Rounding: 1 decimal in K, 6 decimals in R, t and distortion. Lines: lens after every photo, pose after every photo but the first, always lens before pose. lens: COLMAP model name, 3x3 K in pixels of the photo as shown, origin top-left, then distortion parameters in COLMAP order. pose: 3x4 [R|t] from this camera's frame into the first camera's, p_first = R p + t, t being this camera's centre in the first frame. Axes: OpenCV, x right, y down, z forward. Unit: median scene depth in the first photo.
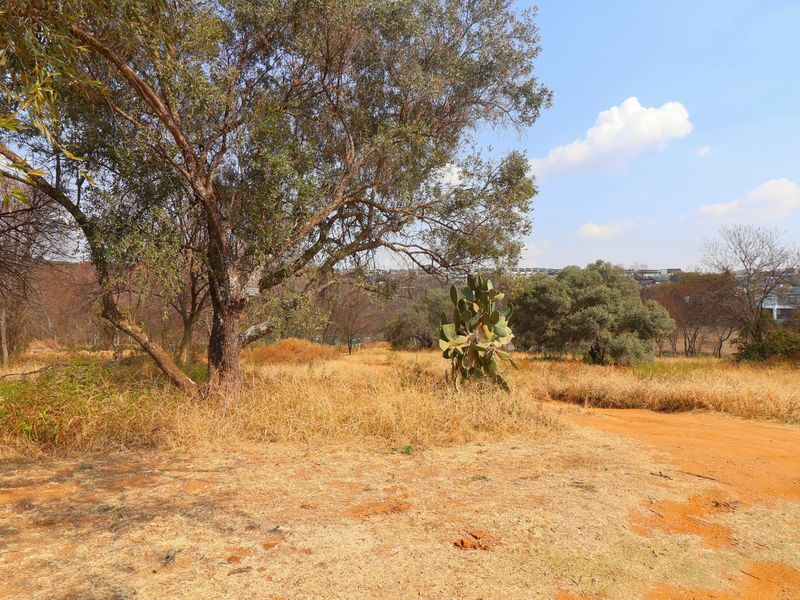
lens RADIAL K [[494.2, 0, 391.5], [0, 494.2, 291.9], [0, 0, 1]] dist [0.003054, -0.016634]
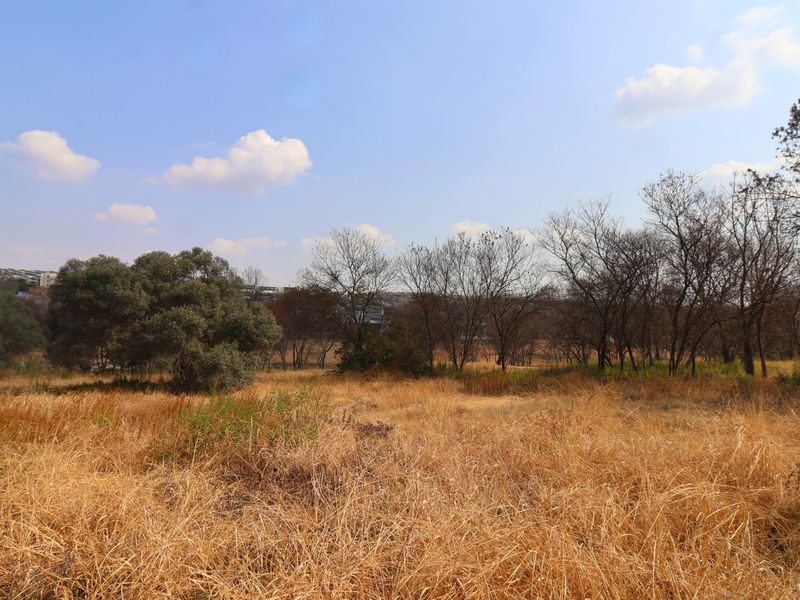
lens RADIAL K [[494.2, 0, 391.5], [0, 494.2, 291.9], [0, 0, 1]] dist [0.003054, -0.016634]
pose [[0.748060, 0.054300, 0.661406, 0.155670], [-0.035306, 0.998492, -0.042043, 0.025629], [-0.662691, 0.008099, 0.748849, 0.251210]]
